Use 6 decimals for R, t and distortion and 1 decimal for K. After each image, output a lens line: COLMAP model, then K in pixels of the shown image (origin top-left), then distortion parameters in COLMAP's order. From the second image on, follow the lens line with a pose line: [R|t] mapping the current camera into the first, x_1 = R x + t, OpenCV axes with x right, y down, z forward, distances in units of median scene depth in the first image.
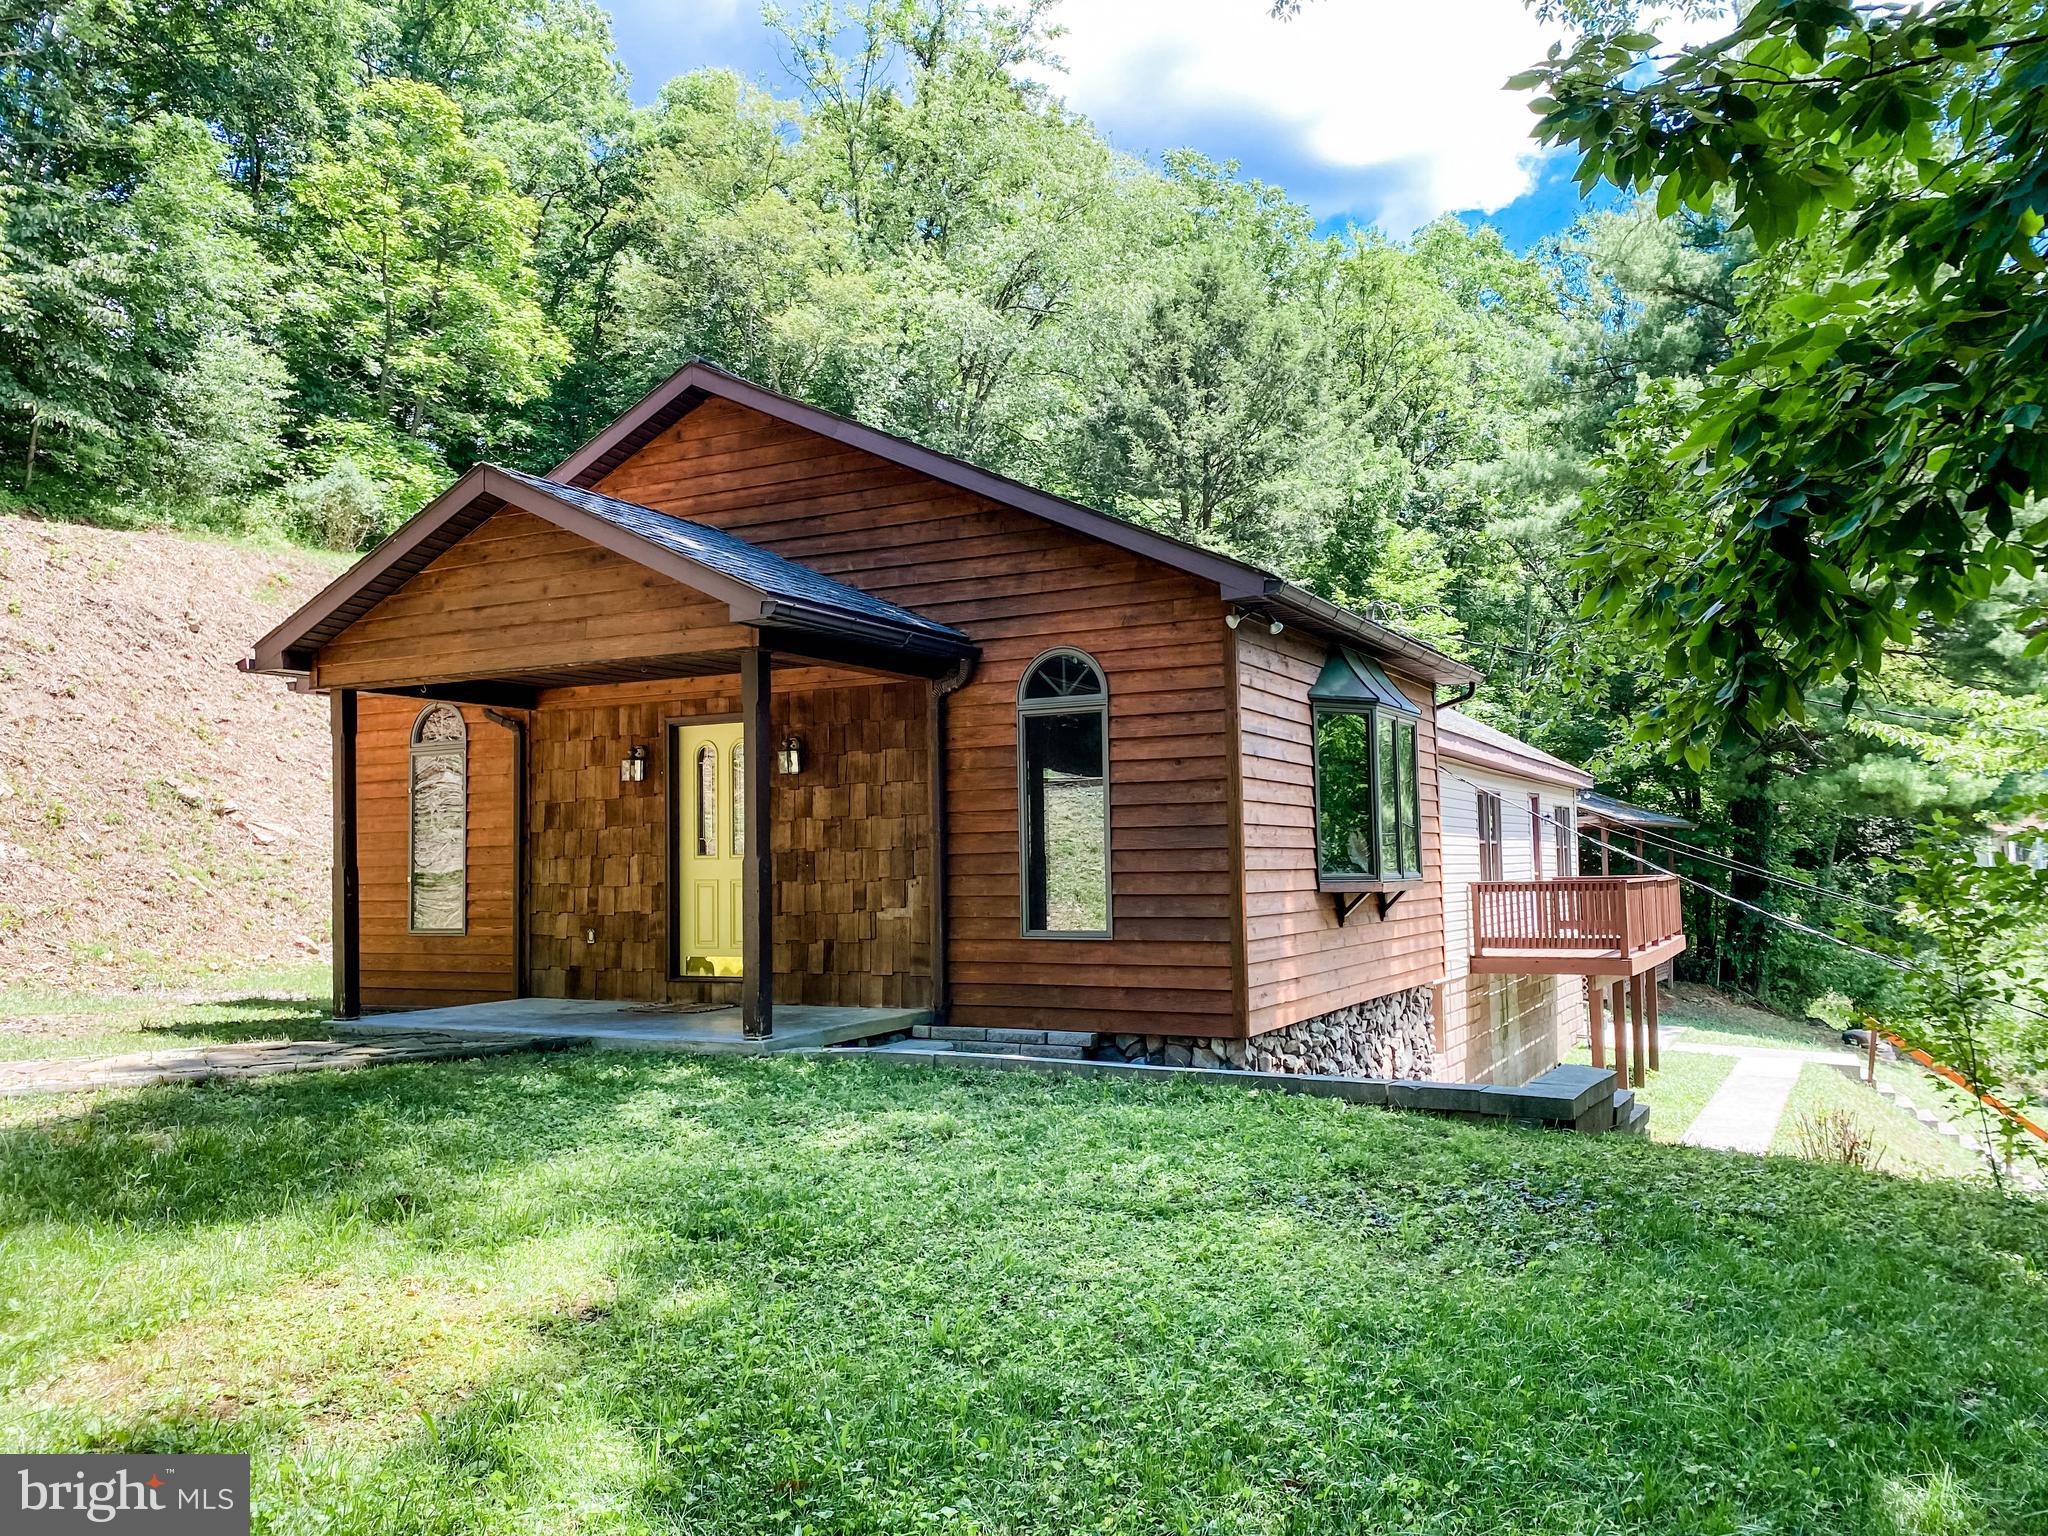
lens RADIAL K [[1589.2, 0, 1036.2], [0, 1589.2, 774.8], [0, 0, 1]] dist [-0.009153, 0.051780]
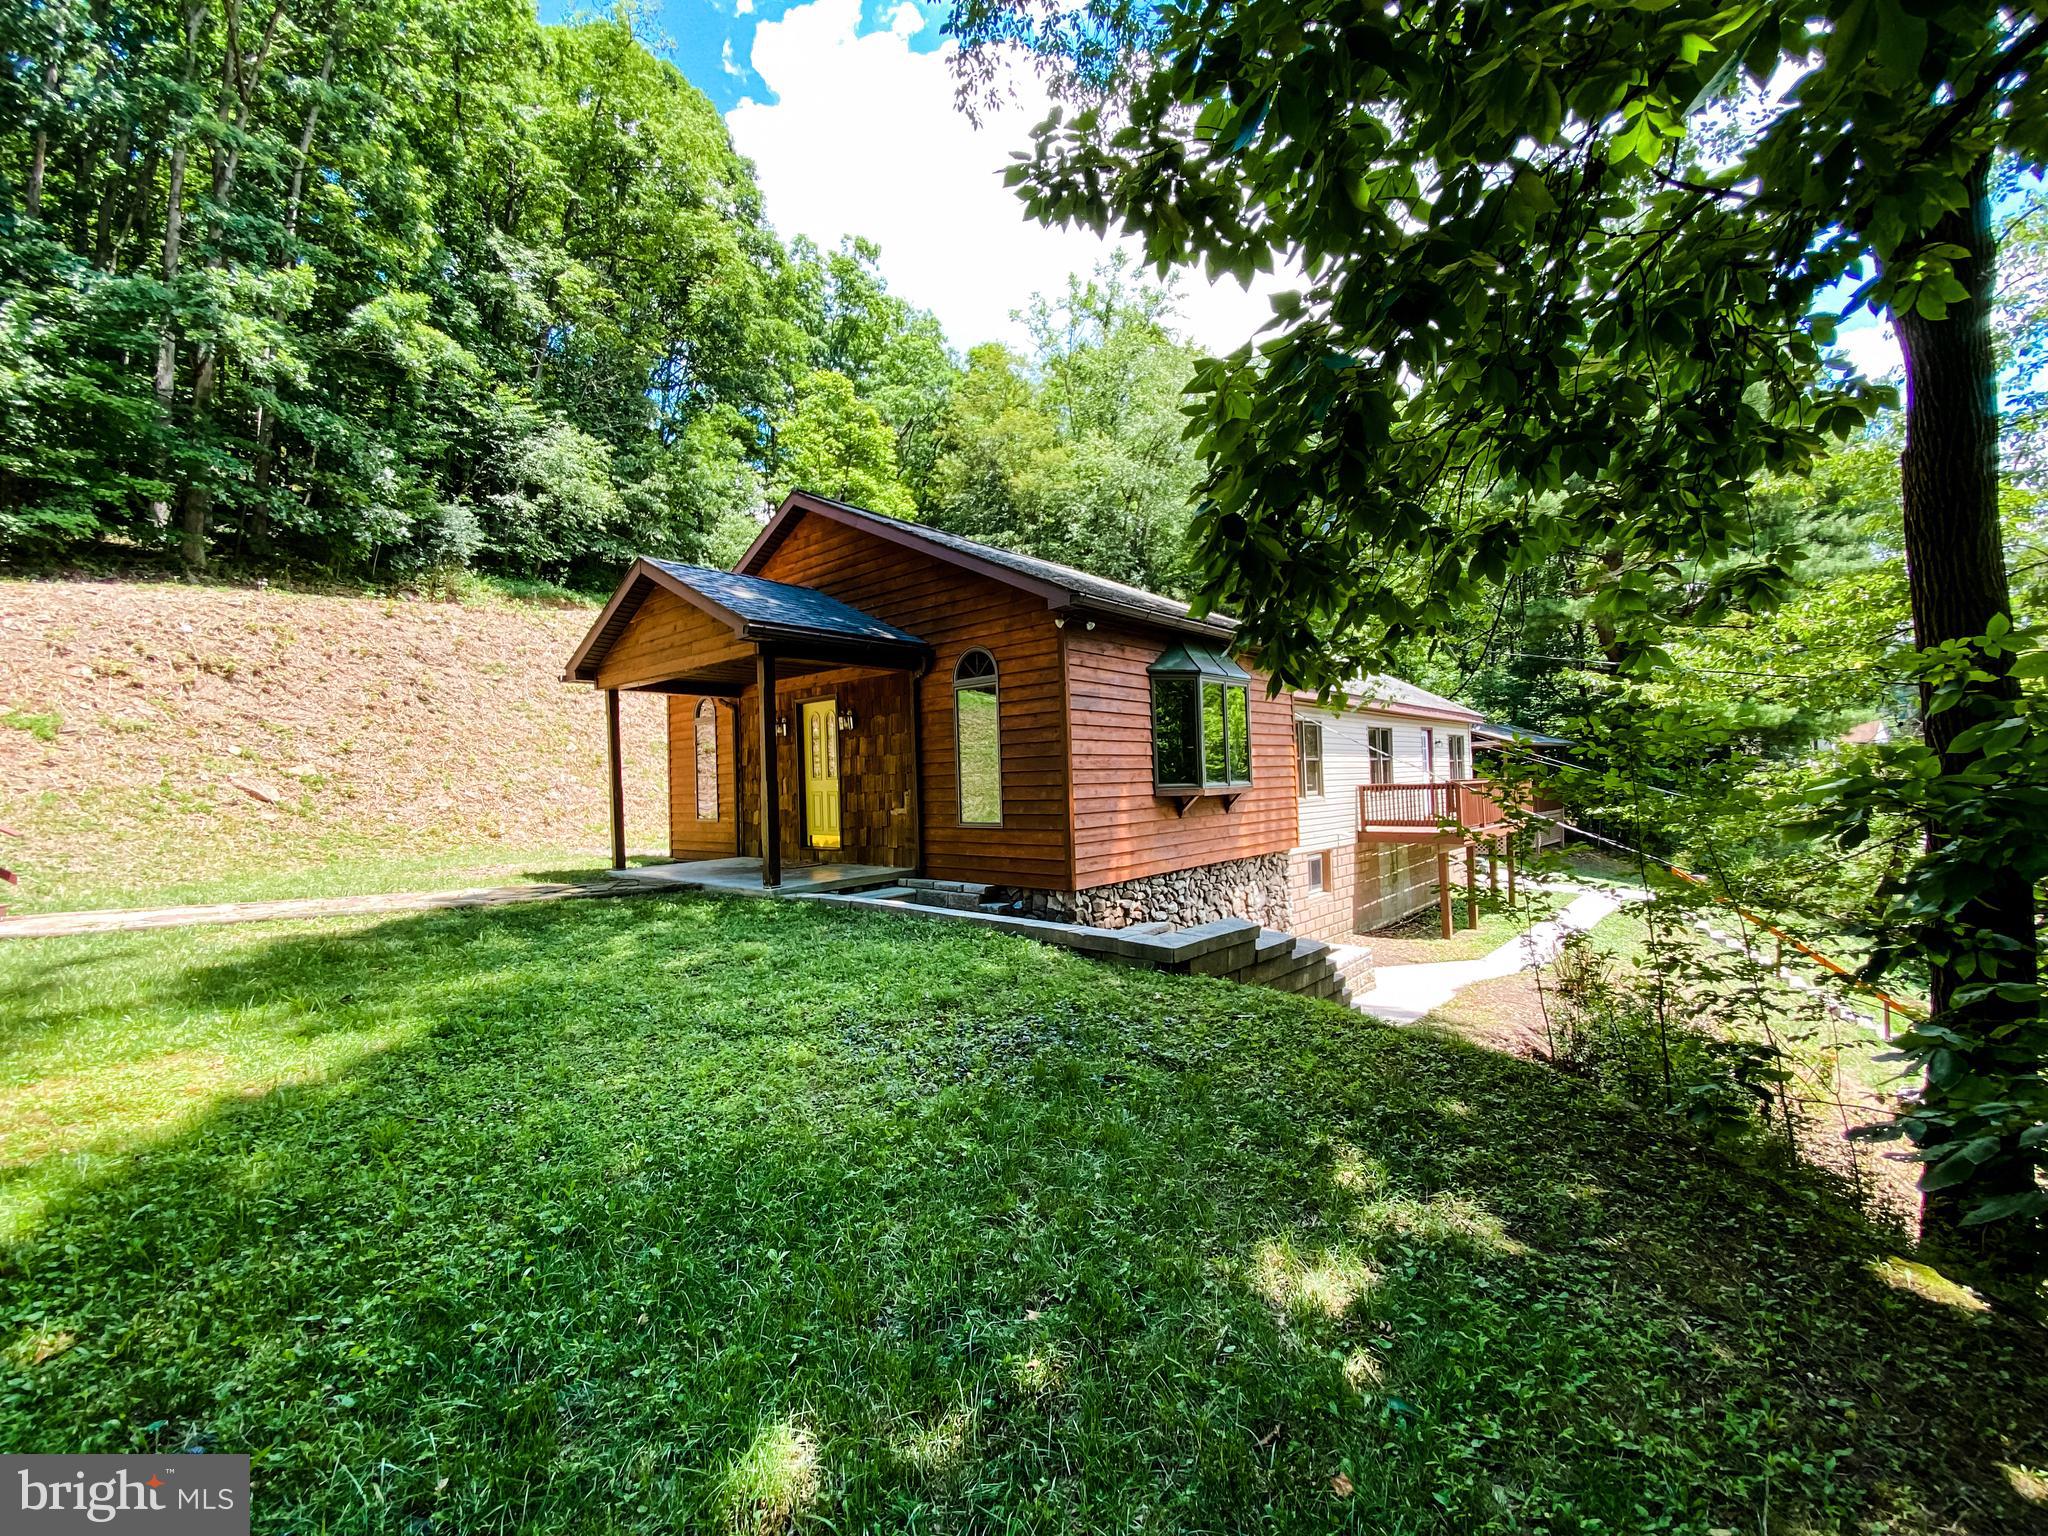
lens RADIAL K [[839.3, 0, 1024.0], [0, 839.3, 768.0], [0, 0, 1]] dist [0.031539, -0.016625]
pose [[0.970975, -0.017159, -0.238566, 0.140708], [0.028571, 0.998603, 0.044459, 0.003155], [0.237470, -0.049984, 0.970108, 0.095049]]
